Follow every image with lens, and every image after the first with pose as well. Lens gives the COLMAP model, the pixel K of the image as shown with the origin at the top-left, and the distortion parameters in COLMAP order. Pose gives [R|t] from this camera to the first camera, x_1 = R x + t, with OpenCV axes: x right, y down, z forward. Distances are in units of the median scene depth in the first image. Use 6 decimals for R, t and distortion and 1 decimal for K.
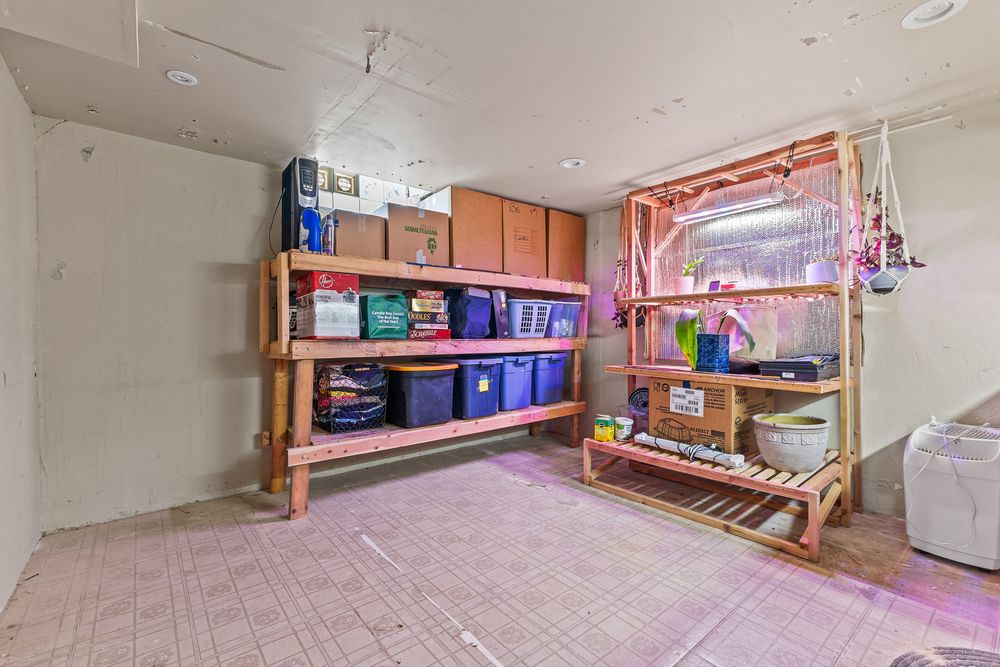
lens RADIAL K [[434.3, 0, 500.9], [0, 434.3, 334.3], [0, 0, 1]] dist [0.005652, -0.000366]
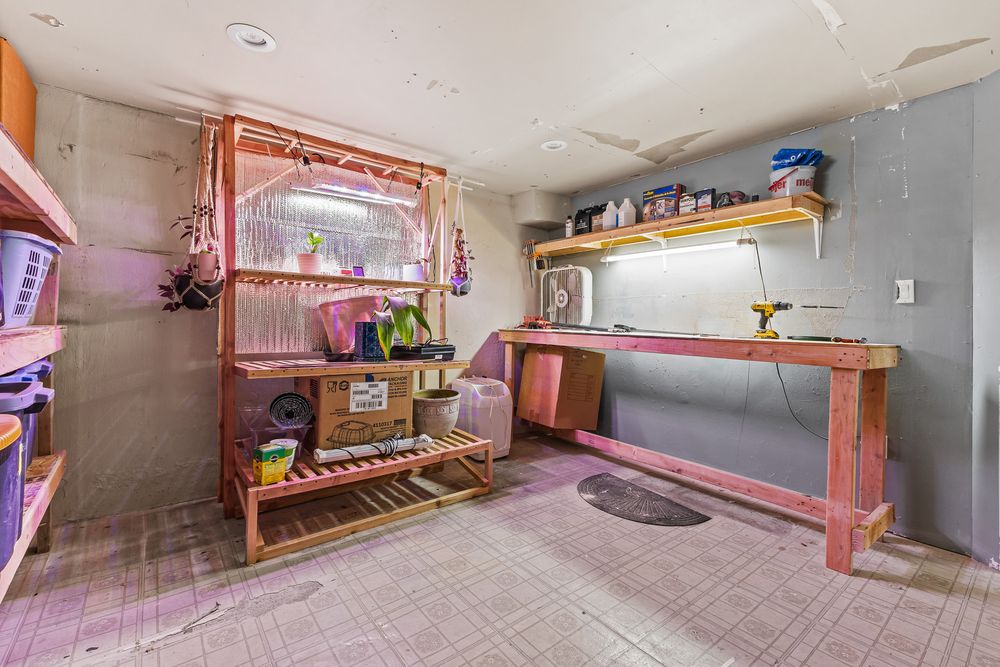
lens RADIAL K [[434.3, 0, 497.0], [0, 434.3, 314.1], [0, 0, 1]] dist [0.005652, -0.000366]
pose [[0.015352, 0.021015, 0.999661, -0.480679], [-0.011103, 0.999721, -0.020846, -0.001401], [-0.999821, -0.010779, 0.015581, 0.728650]]
